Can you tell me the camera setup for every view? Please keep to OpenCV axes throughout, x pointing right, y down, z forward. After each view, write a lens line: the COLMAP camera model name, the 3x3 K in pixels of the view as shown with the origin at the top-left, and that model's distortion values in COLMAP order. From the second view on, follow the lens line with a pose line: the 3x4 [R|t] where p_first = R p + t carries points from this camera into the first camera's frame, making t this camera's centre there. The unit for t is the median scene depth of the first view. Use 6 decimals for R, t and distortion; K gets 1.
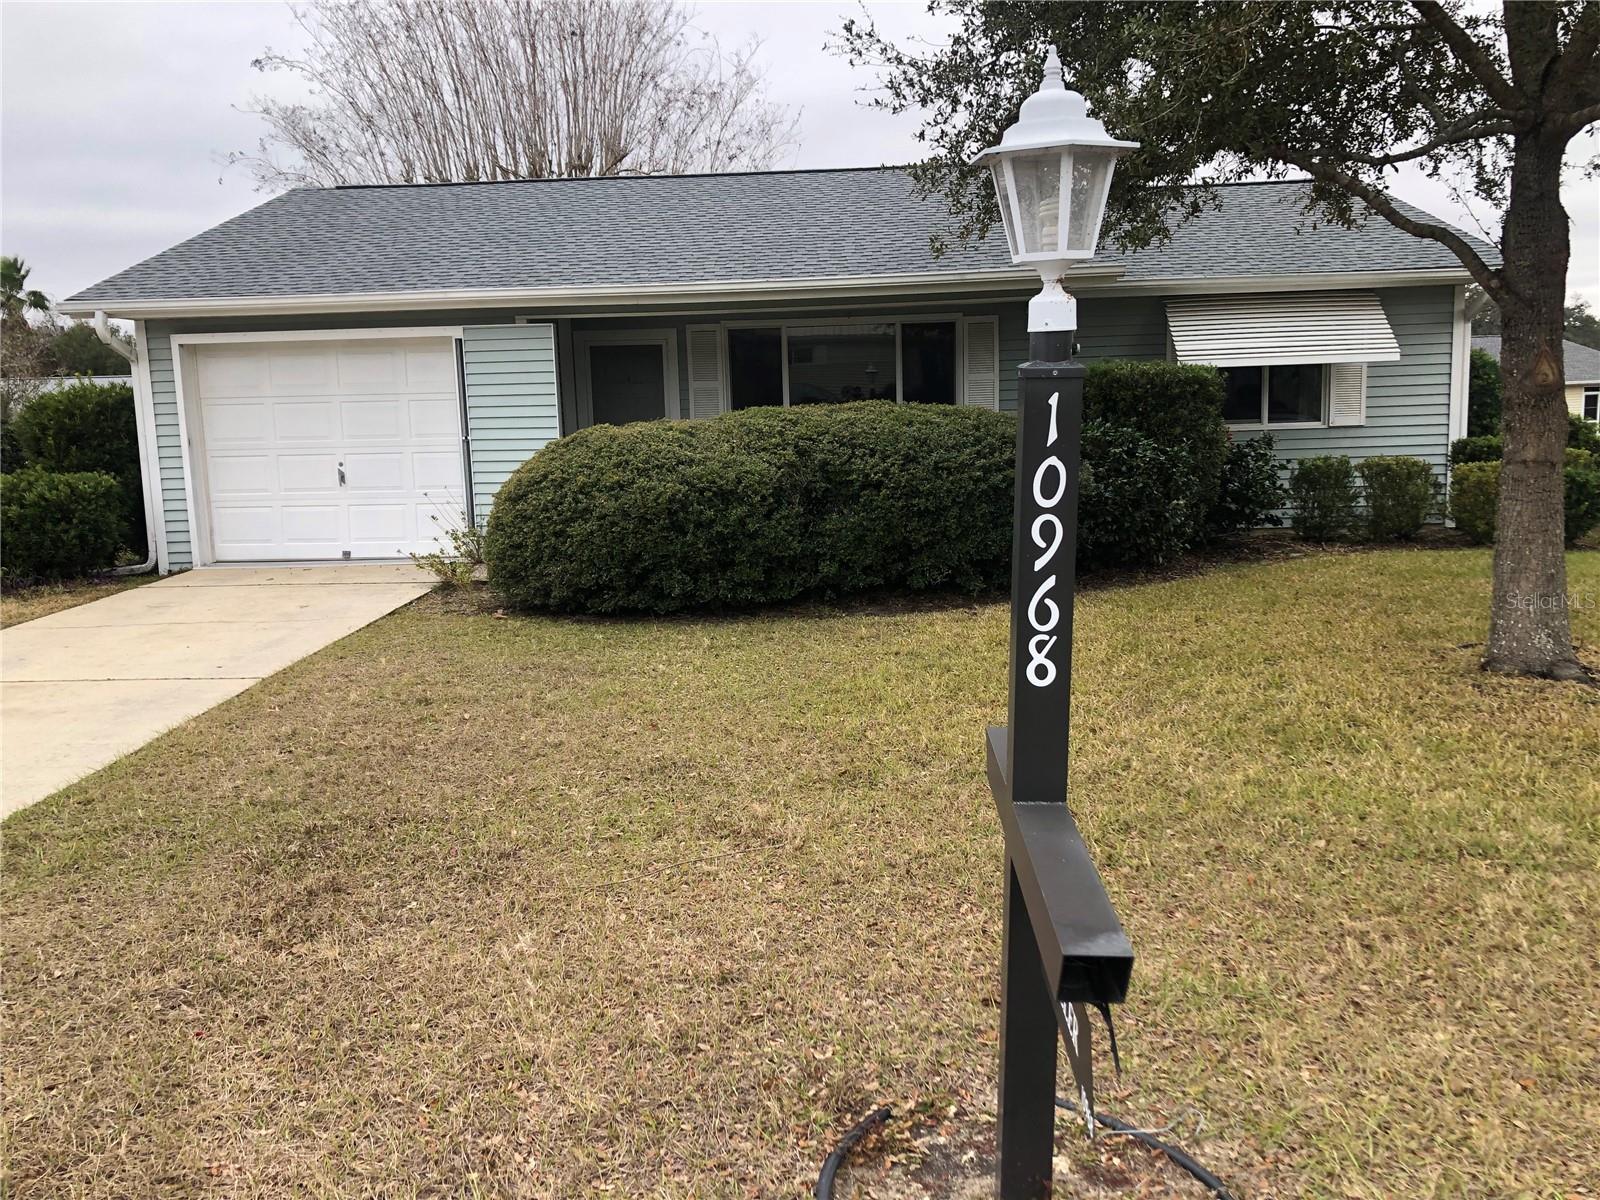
lens RADIAL K [[1306.4, 0, 796.0], [0, 1306.4, 558.3], [0, 0, 1]] dist [0.048262, -0.046178]
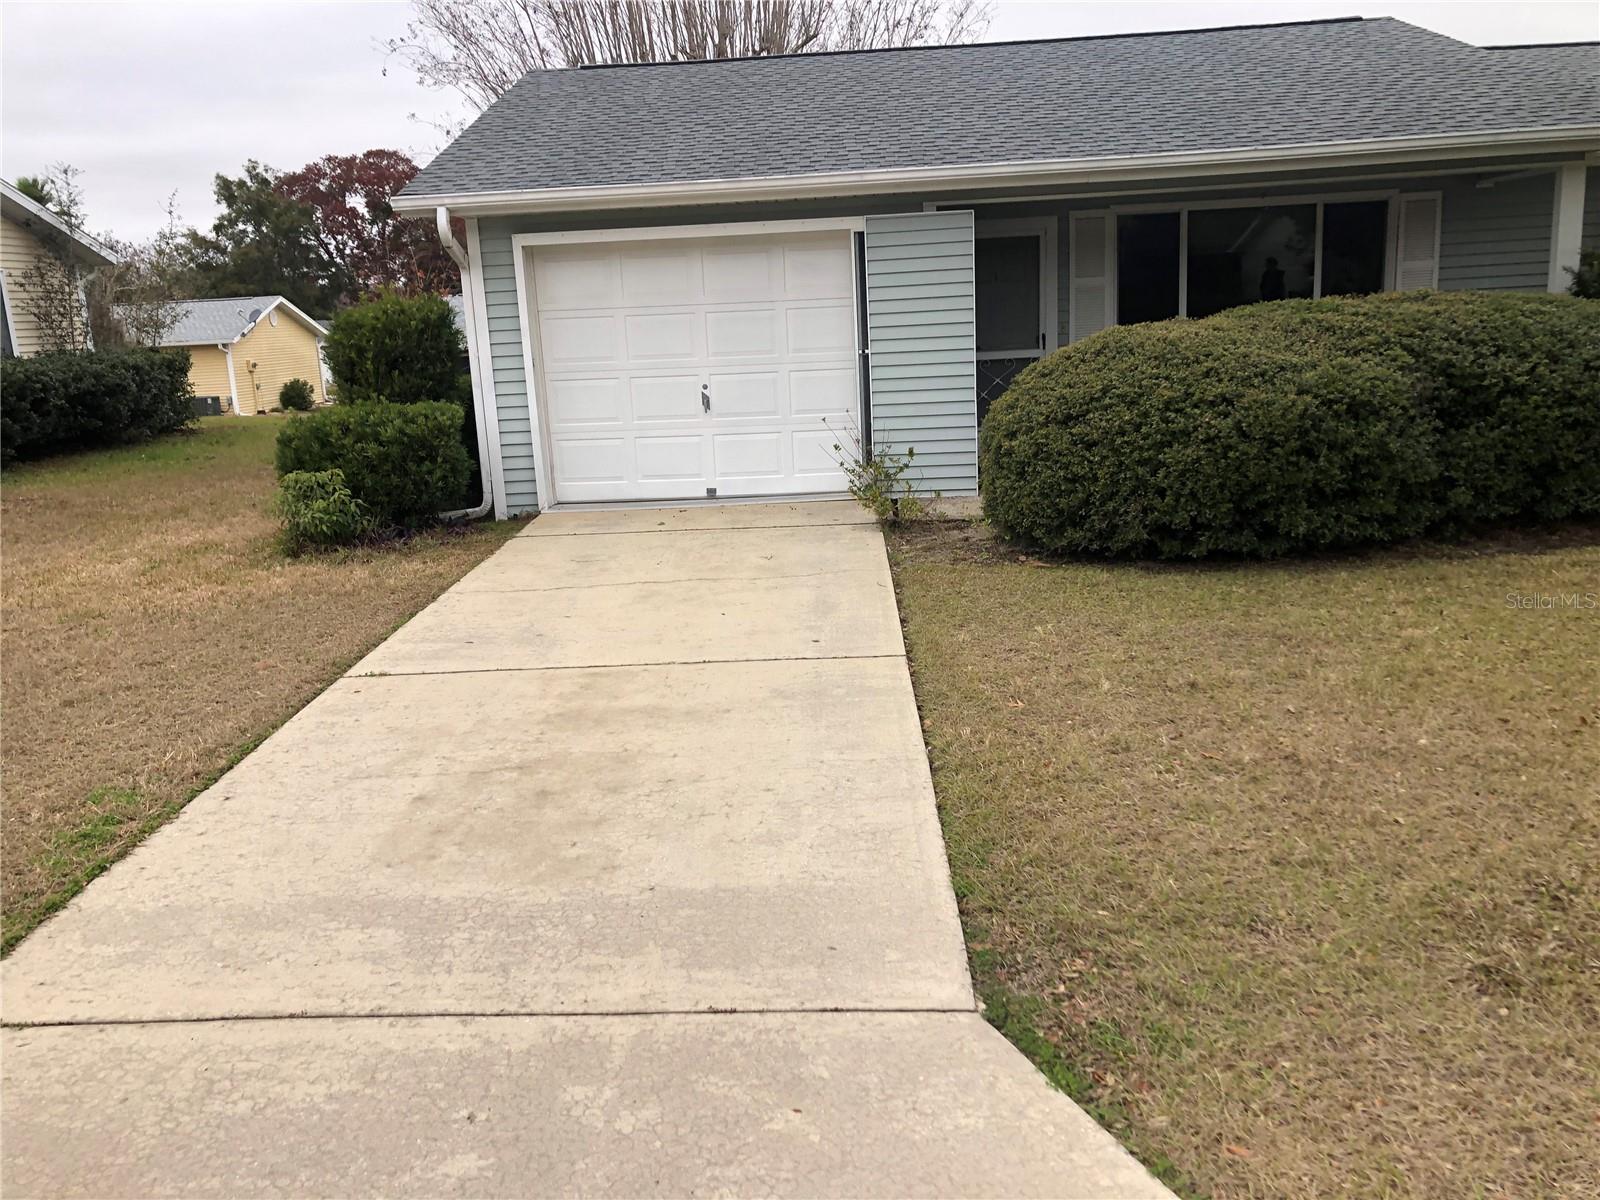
lens RADIAL K [[1306.4, 0, 796.8], [0, 1306.4, 583.3], [0, 0, 1]] dist [0.048262, -0.046178]
pose [[0.999640, -0.024270, 0.011441, -0.478987], [0.023286, 0.996569, 0.079424, -0.015786], [-0.013329, -0.079129, 0.996775, 0.222968]]
